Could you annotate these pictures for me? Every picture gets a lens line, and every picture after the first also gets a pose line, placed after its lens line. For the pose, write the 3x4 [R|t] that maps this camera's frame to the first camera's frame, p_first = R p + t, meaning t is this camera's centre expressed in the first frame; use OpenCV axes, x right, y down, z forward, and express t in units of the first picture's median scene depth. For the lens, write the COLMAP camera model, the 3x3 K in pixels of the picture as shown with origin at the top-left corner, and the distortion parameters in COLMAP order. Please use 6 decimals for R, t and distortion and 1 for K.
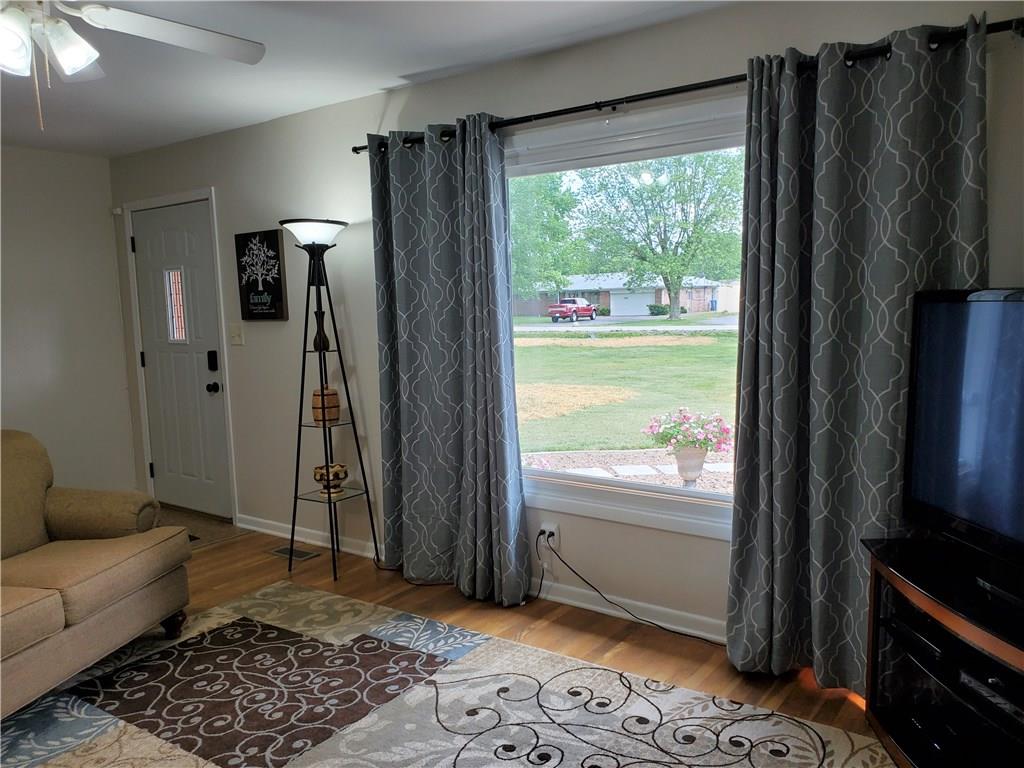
lens RADIAL K [[808.3, 0, 507.4], [0, 808.3, 388.2], [0, 0, 1]] dist [-0.005161, 0.026196]
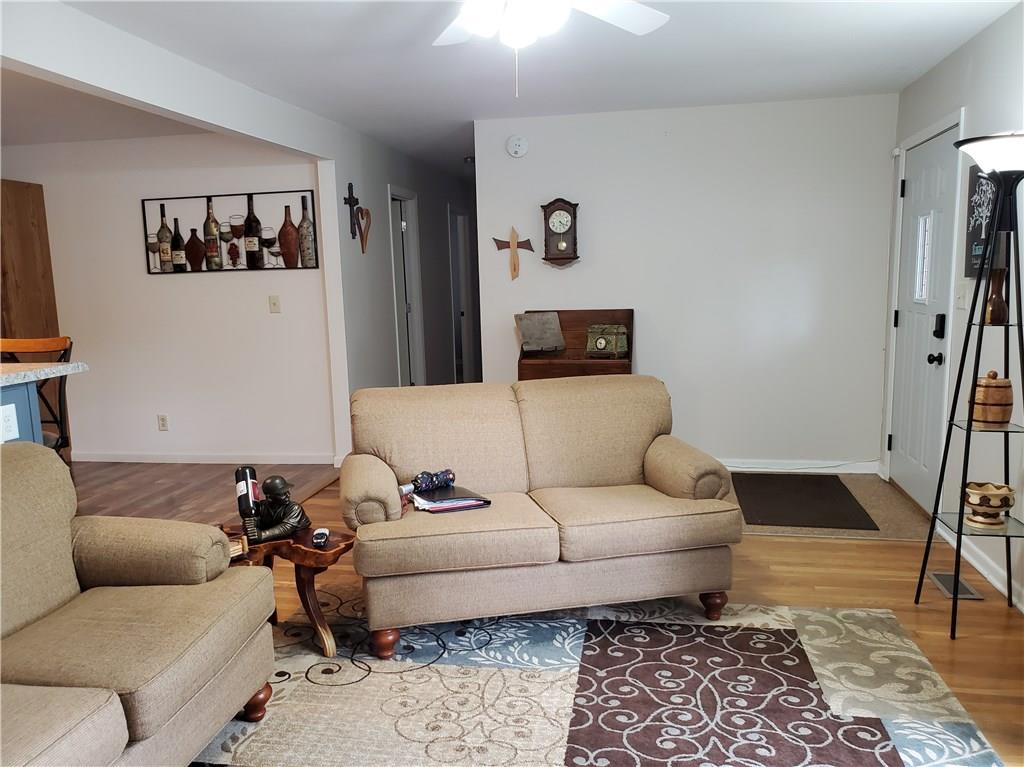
lens RADIAL K [[808.3, 0, 513.7], [0, 808.3, 389.2], [0, 0, 1]] dist [-0.005161, 0.026196]
pose [[0.429263, 0.148050, -0.890963, 0.287241], [-0.091503, 0.988527, 0.120176, -0.044812], [0.898532, 0.029939, 0.437885, 0.384228]]
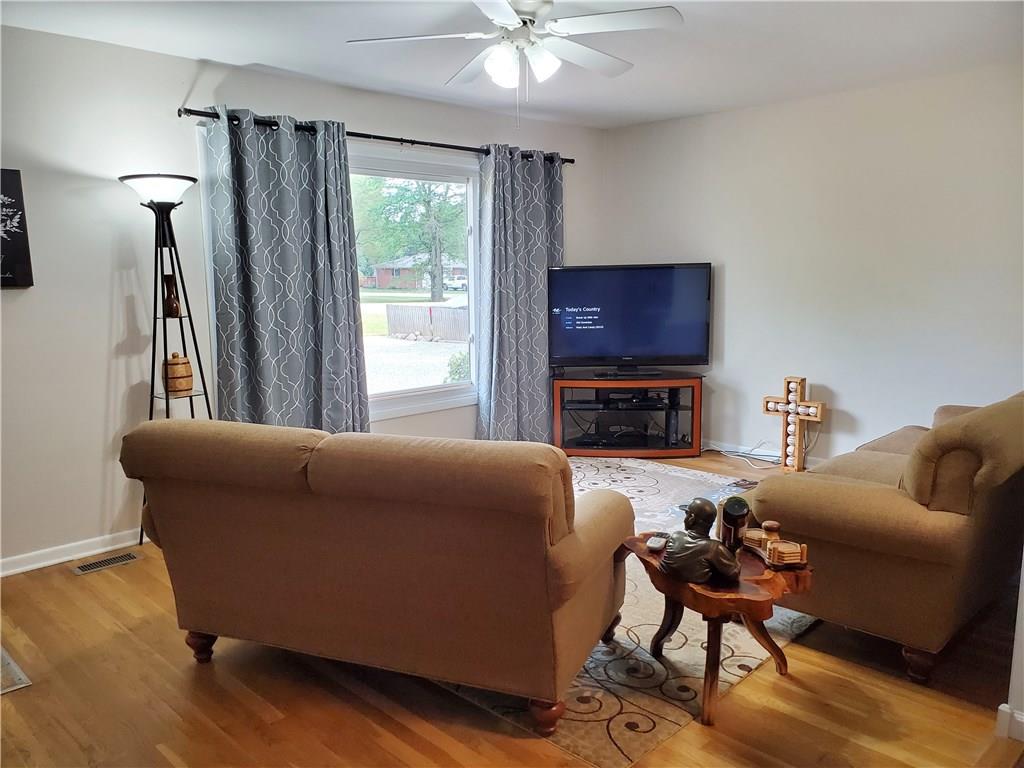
lens RADIAL K [[808.3, 0, 516.5], [0, 808.3, 385.3], [0, 0, 1]] dist [-0.005161, 0.026196]
pose [[0.144815, -0.106873, 0.983670, -1.331118], [0.125705, 0.988081, 0.088846, -0.002885], [-0.981441, 0.110786, 0.156524, 0.576514]]
